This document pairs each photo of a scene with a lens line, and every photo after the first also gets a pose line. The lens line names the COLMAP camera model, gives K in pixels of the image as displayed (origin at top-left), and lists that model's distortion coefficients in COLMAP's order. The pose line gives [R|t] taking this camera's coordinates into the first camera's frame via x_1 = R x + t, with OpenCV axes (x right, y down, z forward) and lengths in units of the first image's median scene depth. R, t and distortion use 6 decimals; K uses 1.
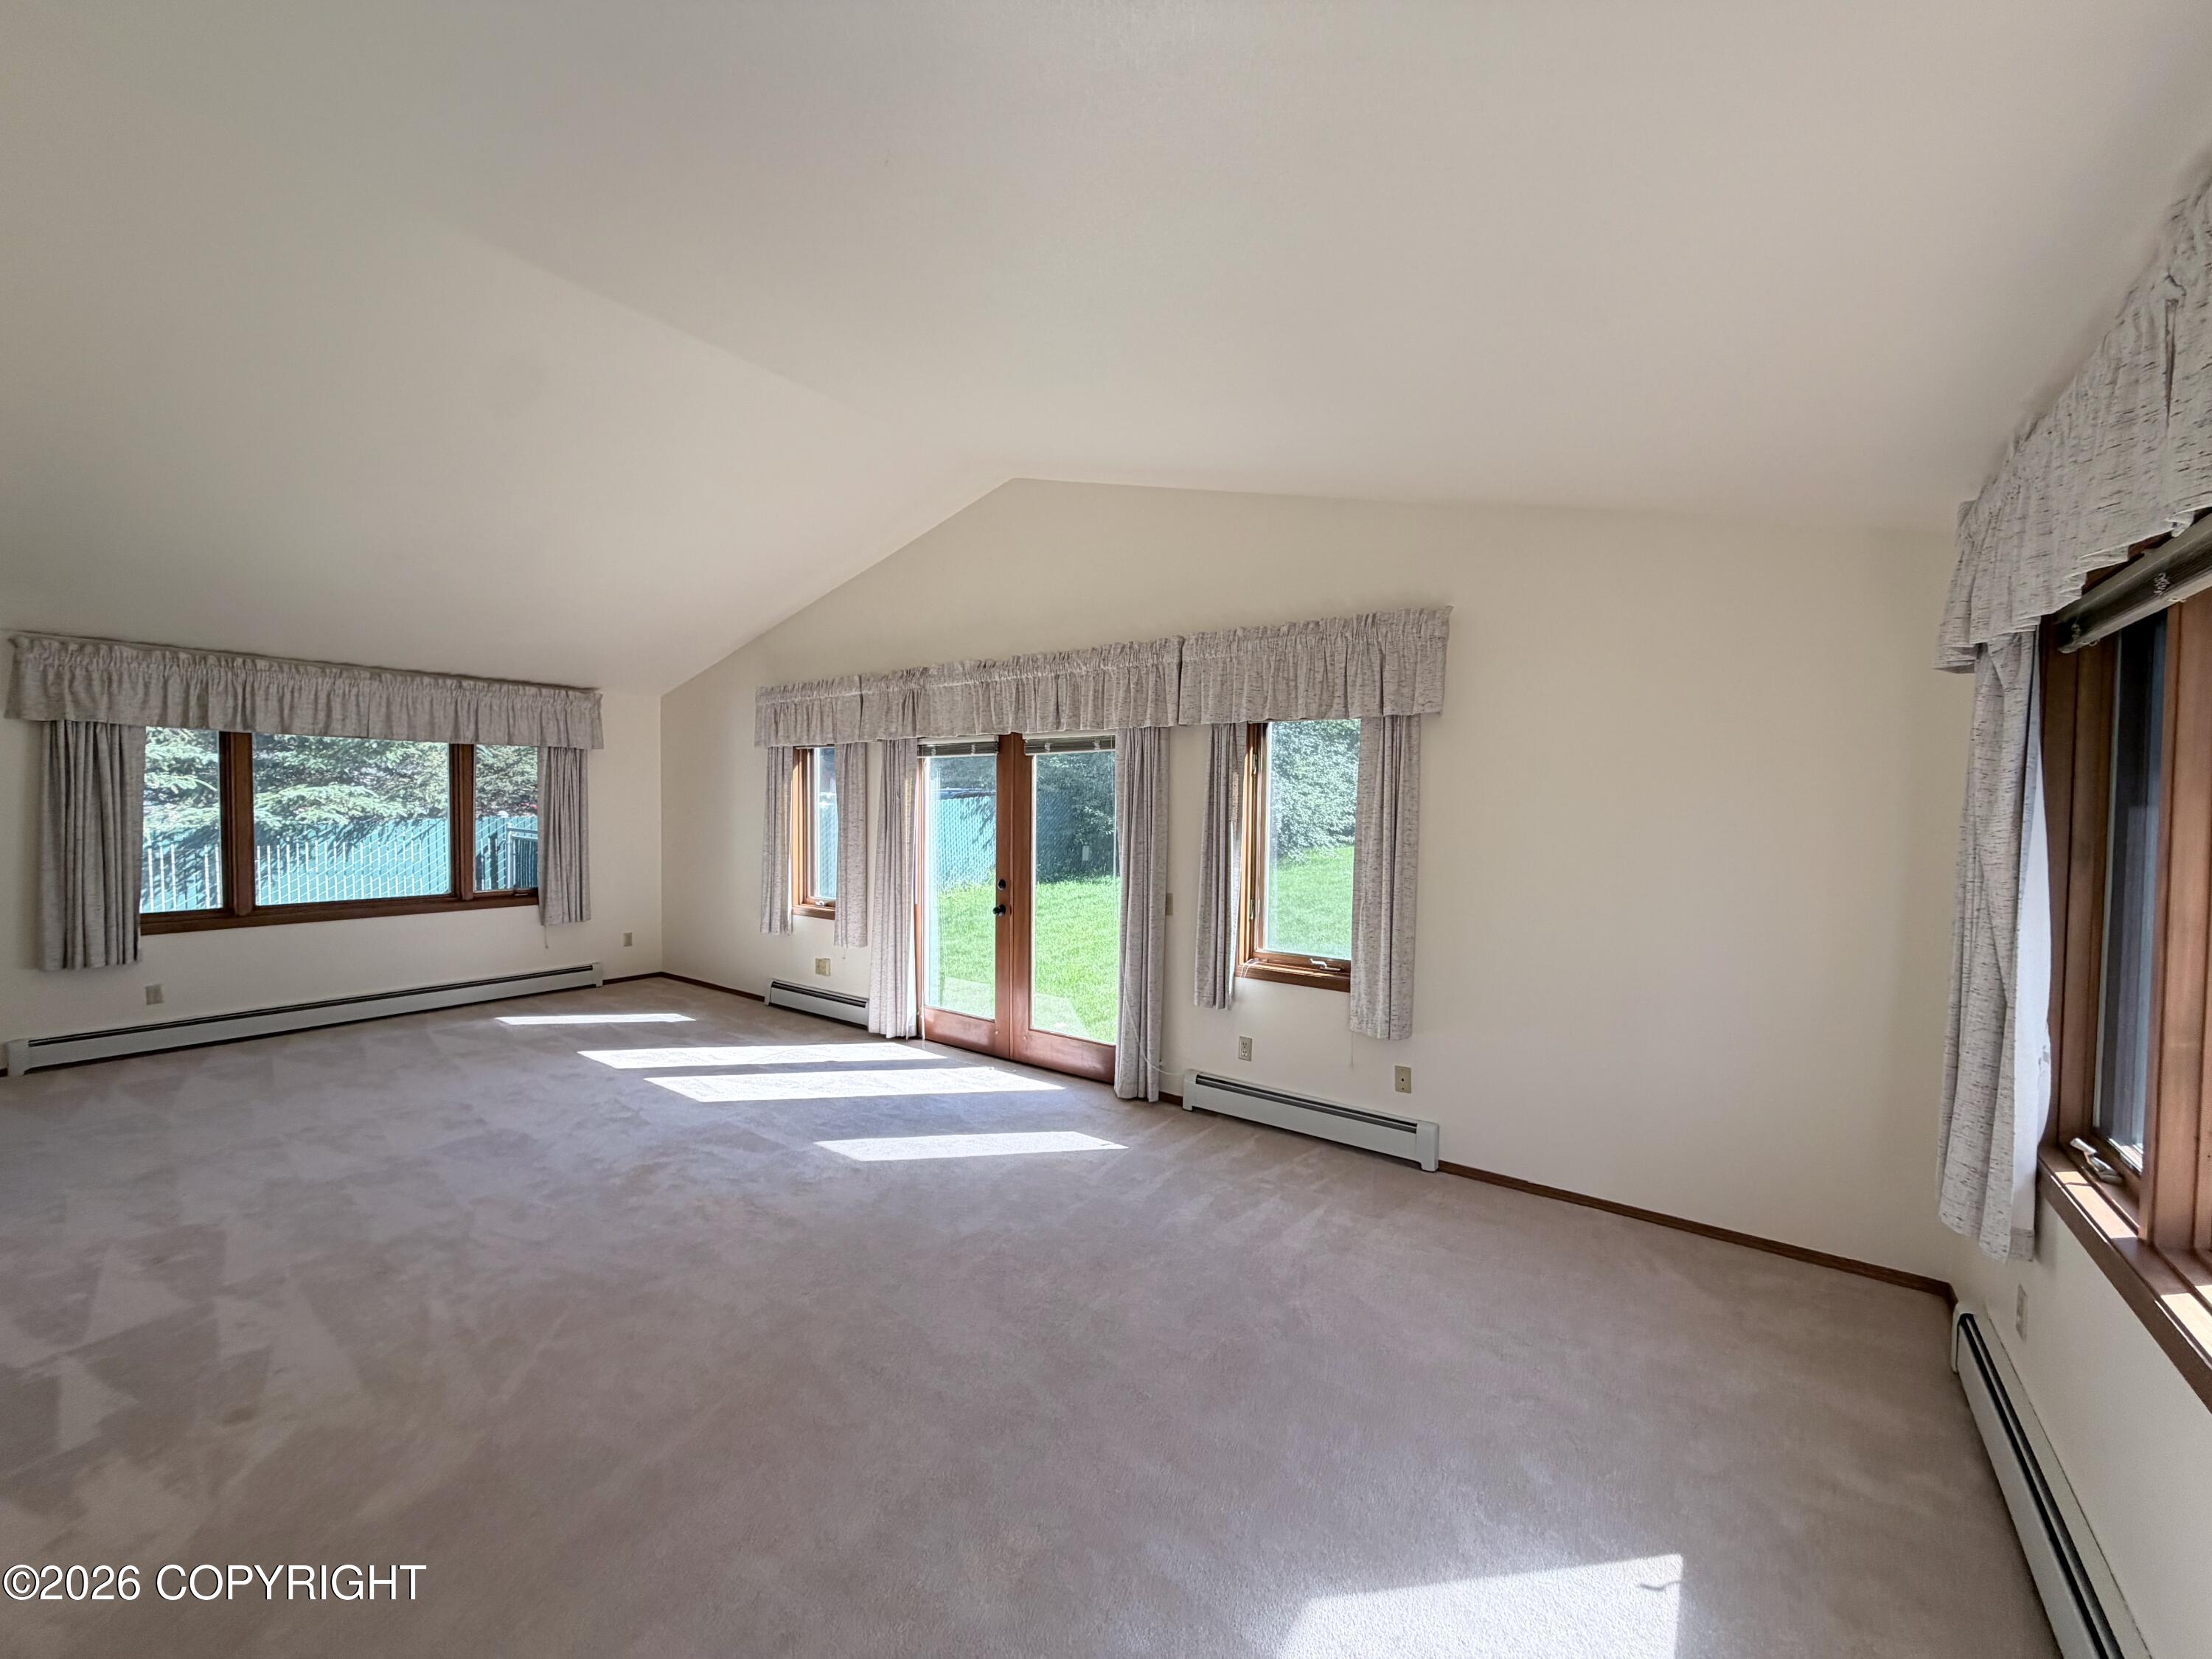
lens RADIAL K [[887.2, 0, 1115.6], [0, 887.2, 835.8], [0, 0, 1]] dist [0.002515, -0.000402]
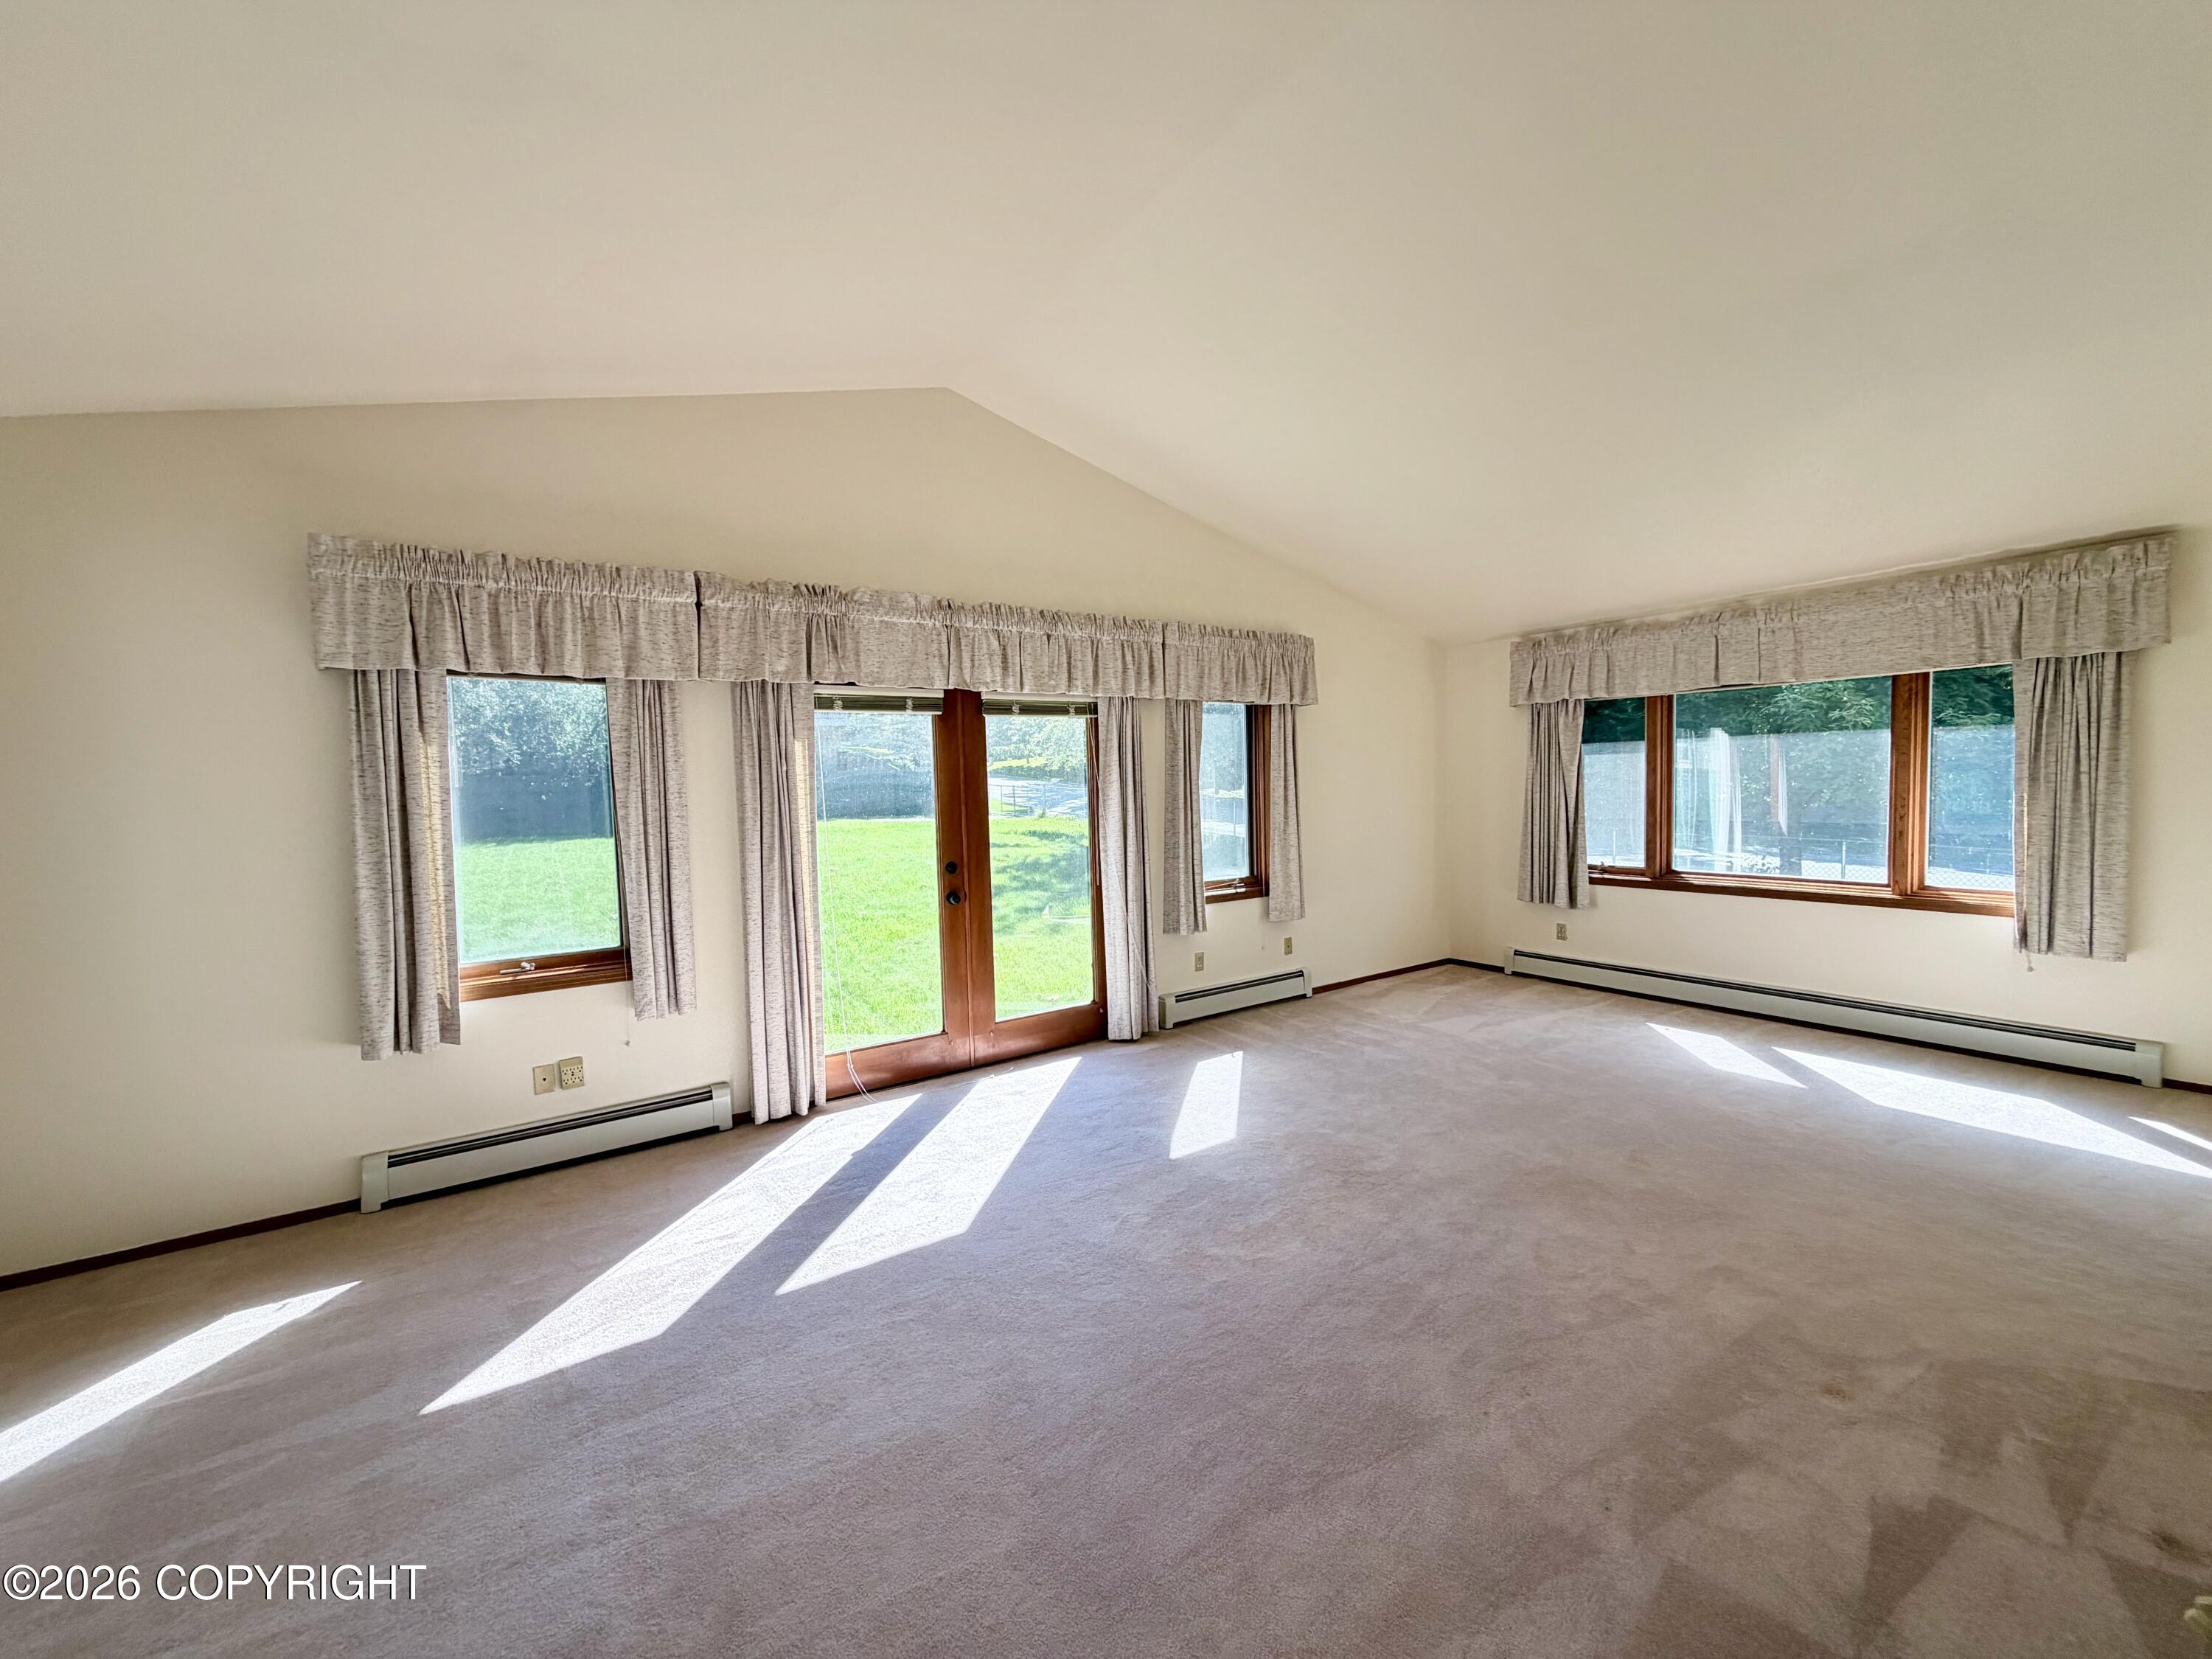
lens RADIAL K [[887.2, 0, 1120.6], [0, 887.2, 822.7], [0, 0, 1]] dist [0.002515, -0.000402]
pose [[0.322463, -0.068001, 0.944136, -0.889564], [0.060296, 0.996866, 0.051205, -0.021691], [-0.944660, 0.040416, 0.325552, 0.581372]]
